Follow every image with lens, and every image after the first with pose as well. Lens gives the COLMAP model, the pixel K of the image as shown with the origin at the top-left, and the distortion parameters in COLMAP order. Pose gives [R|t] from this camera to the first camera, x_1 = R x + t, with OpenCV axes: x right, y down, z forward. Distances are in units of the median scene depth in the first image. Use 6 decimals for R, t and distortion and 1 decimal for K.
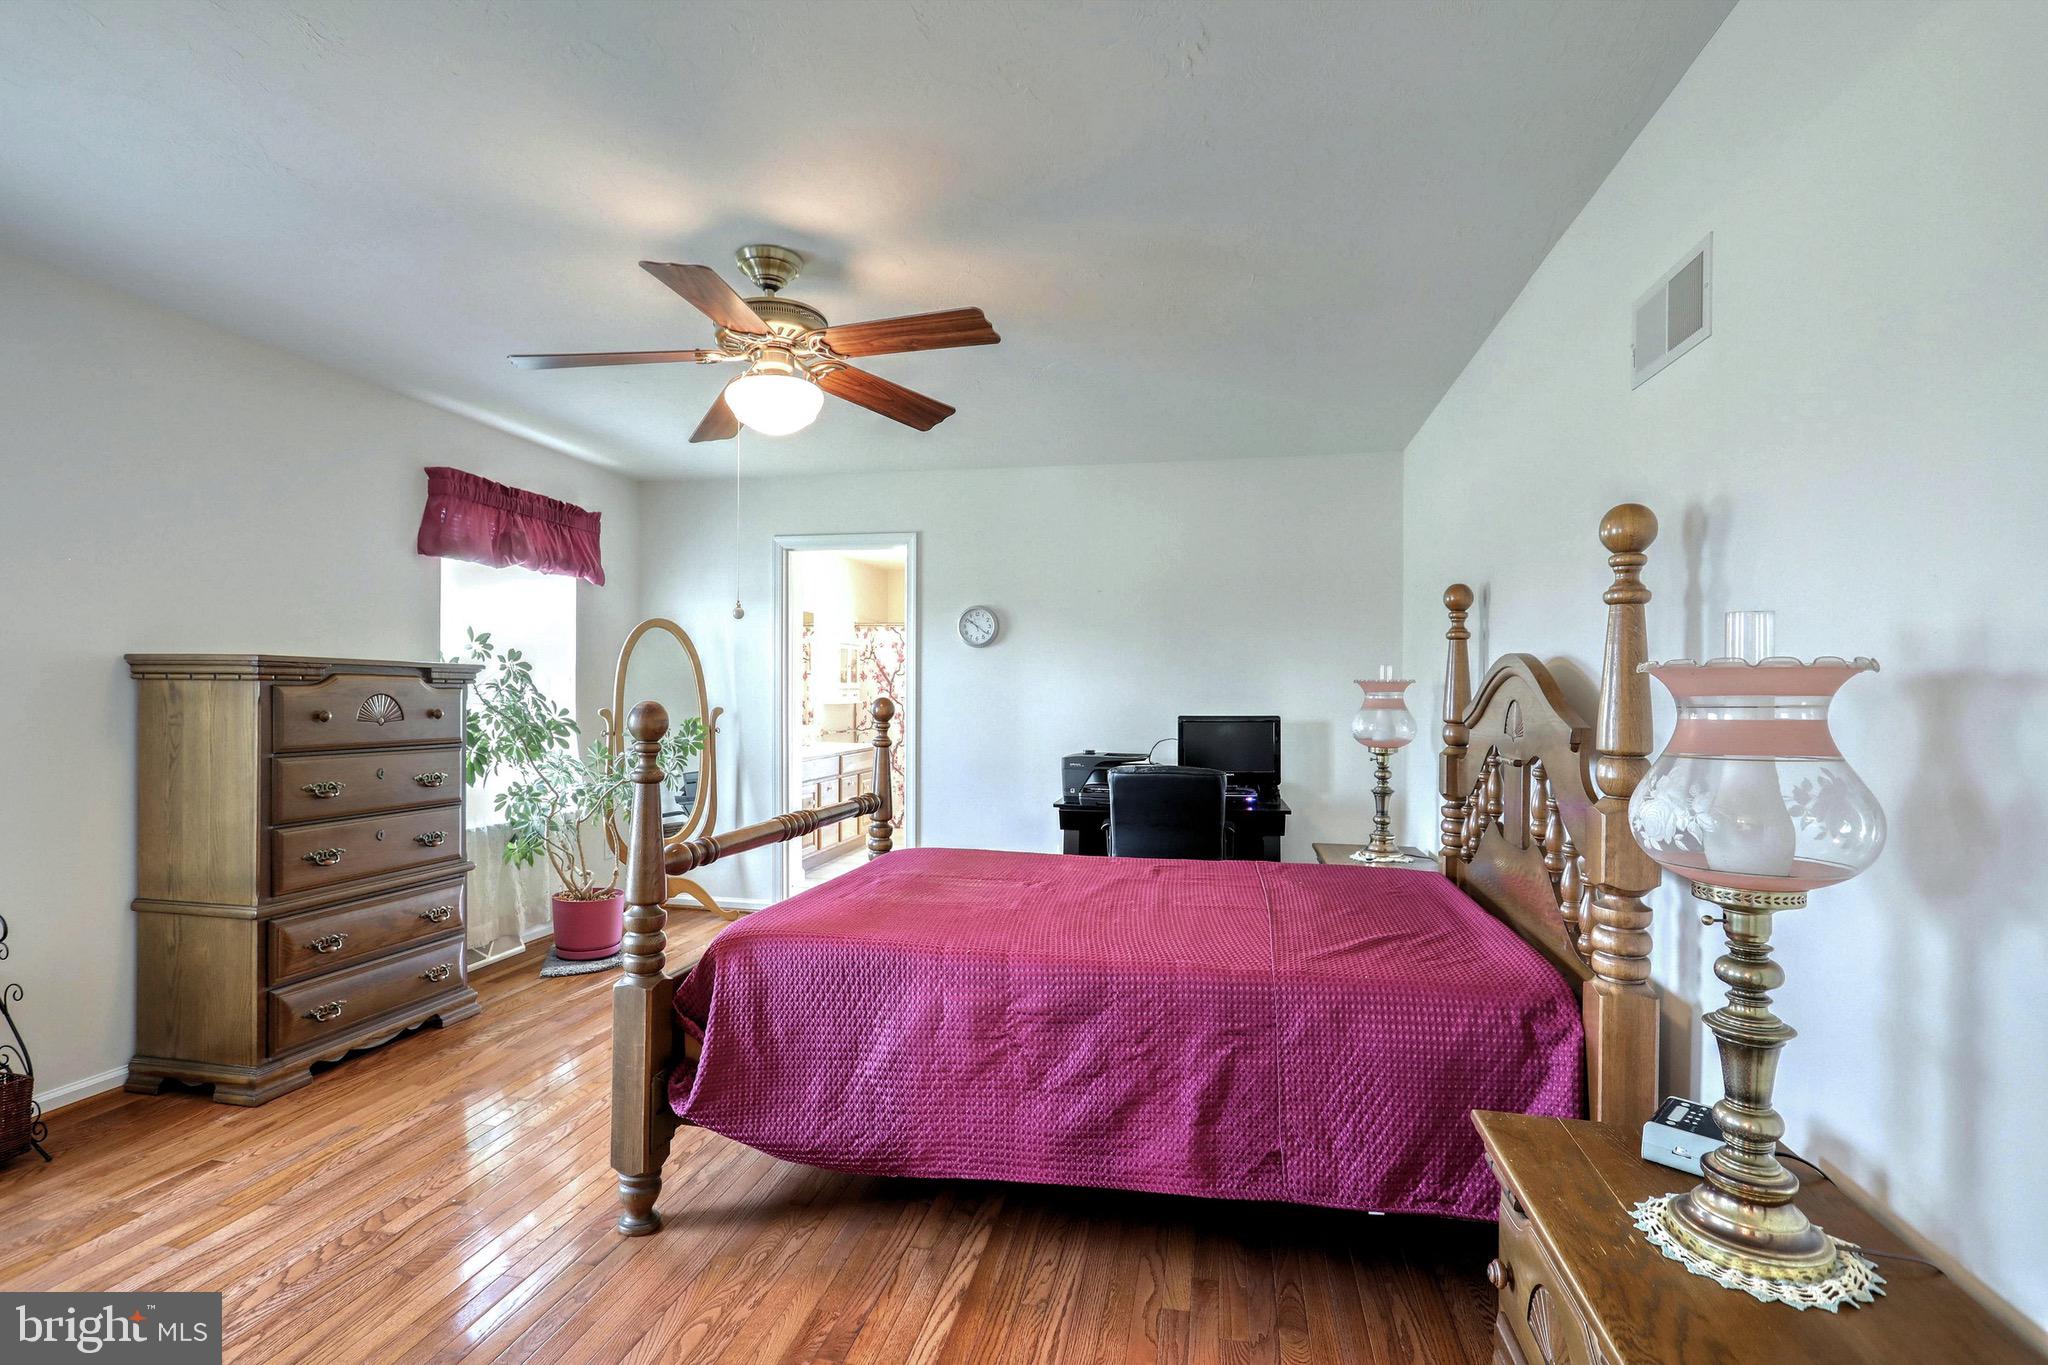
lens RADIAL K [[978.0, 0, 1015.8], [0, 978.0, 667.6], [0, 0, 1]] dist [0.000055, 0.000126]
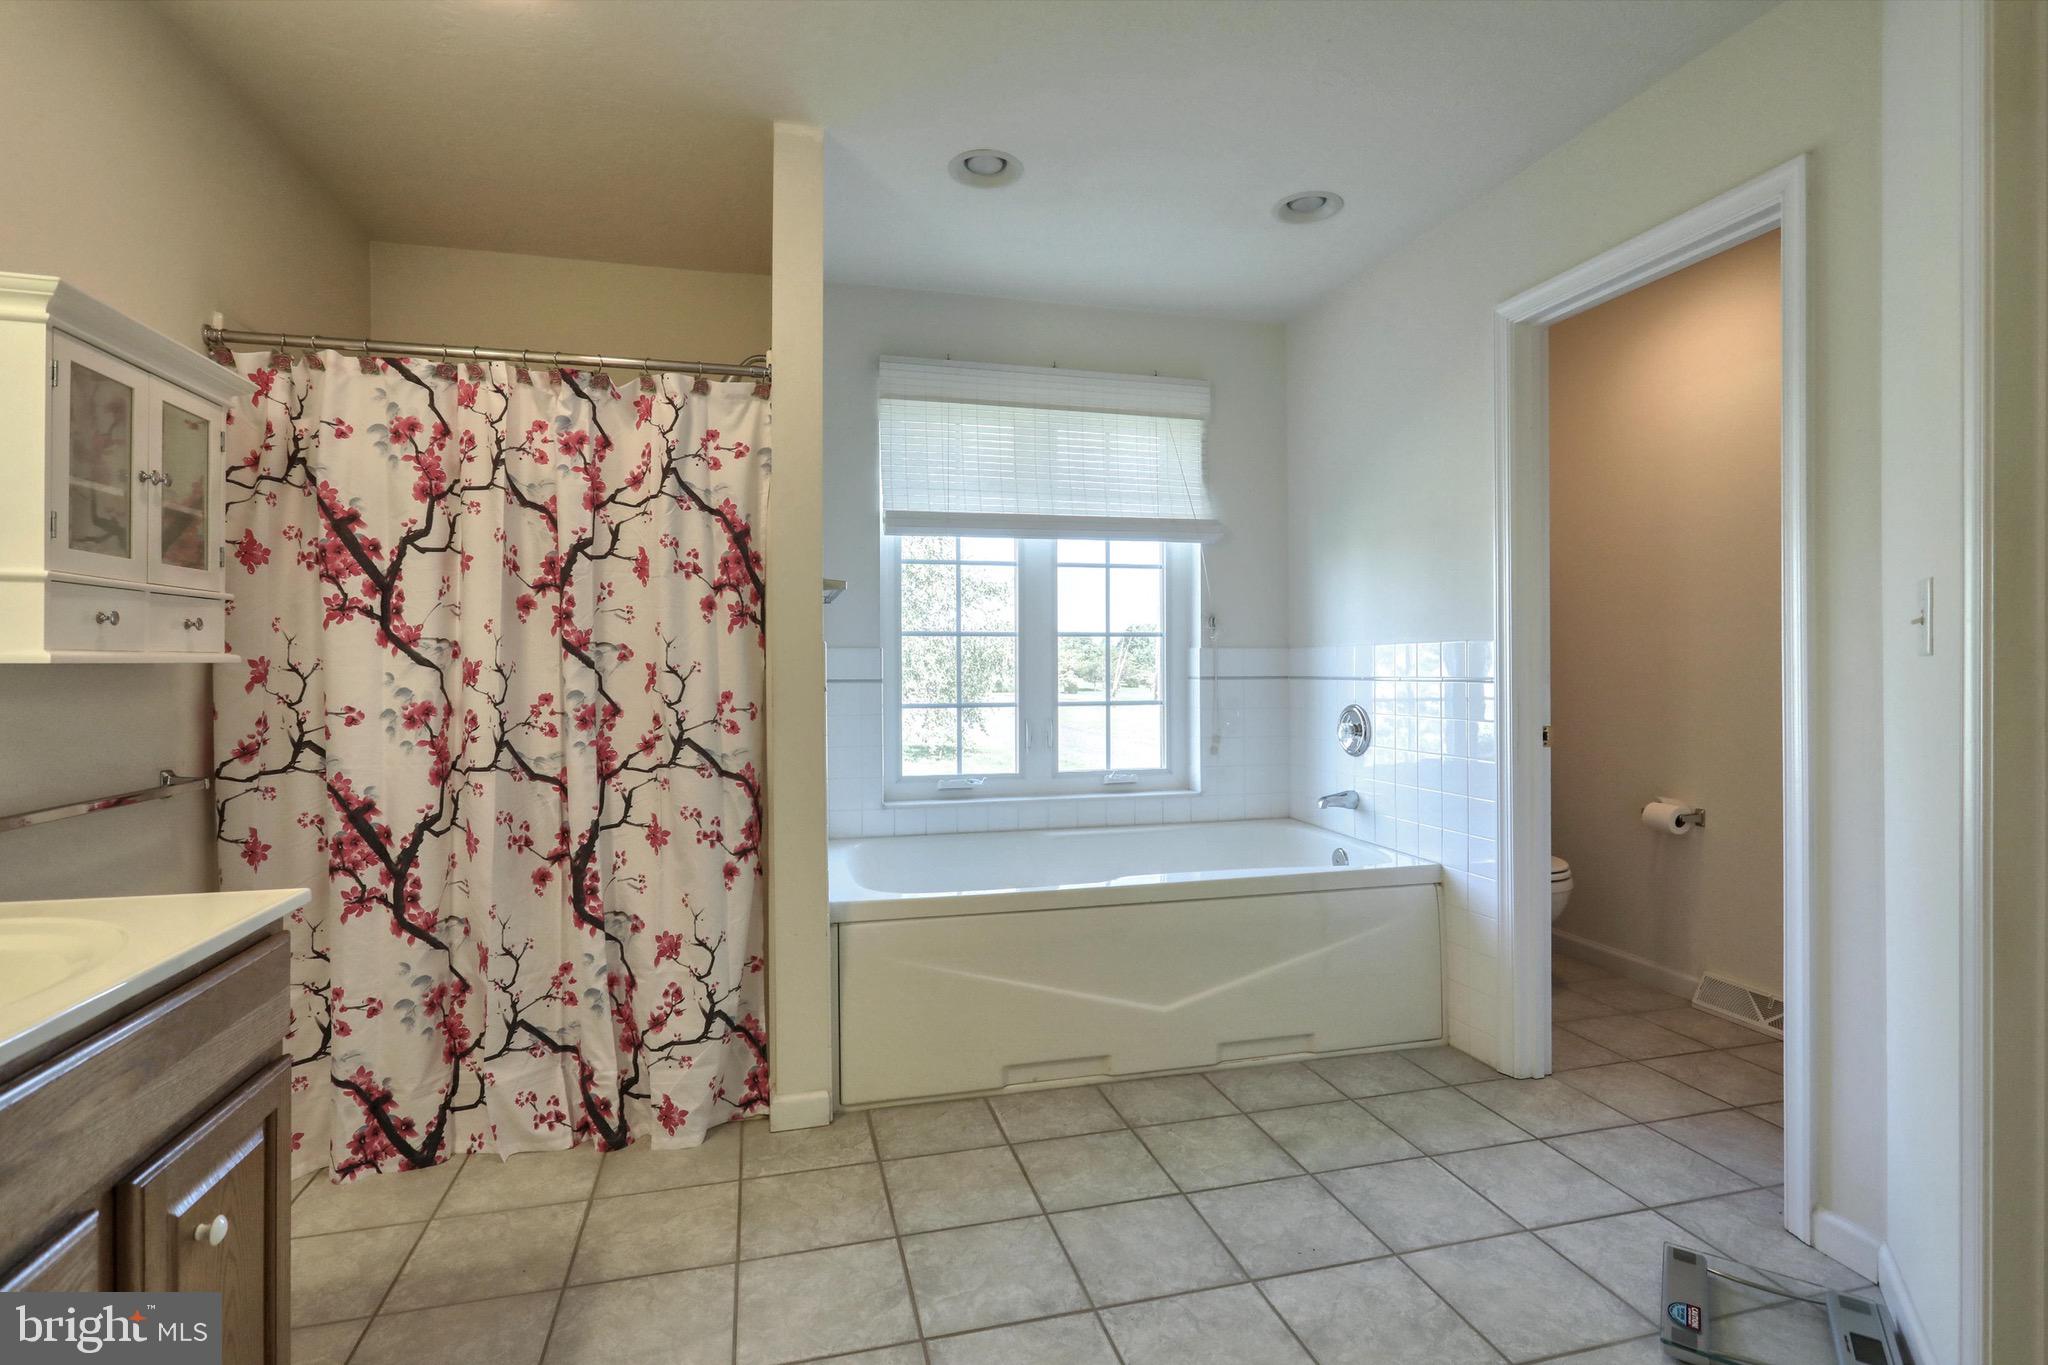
lens RADIAL K [[978.0, 0, 1015.8], [0, 978.0, 667.6], [0, 0, 1]] dist [0.000055, 0.000126]
pose [[0.897175, -0.001781, 0.441672, -0.094148], [-0.004683, 0.999897, 0.013544, 0.032977], [-0.441651, -0.014220, 0.897074, 0.706144]]
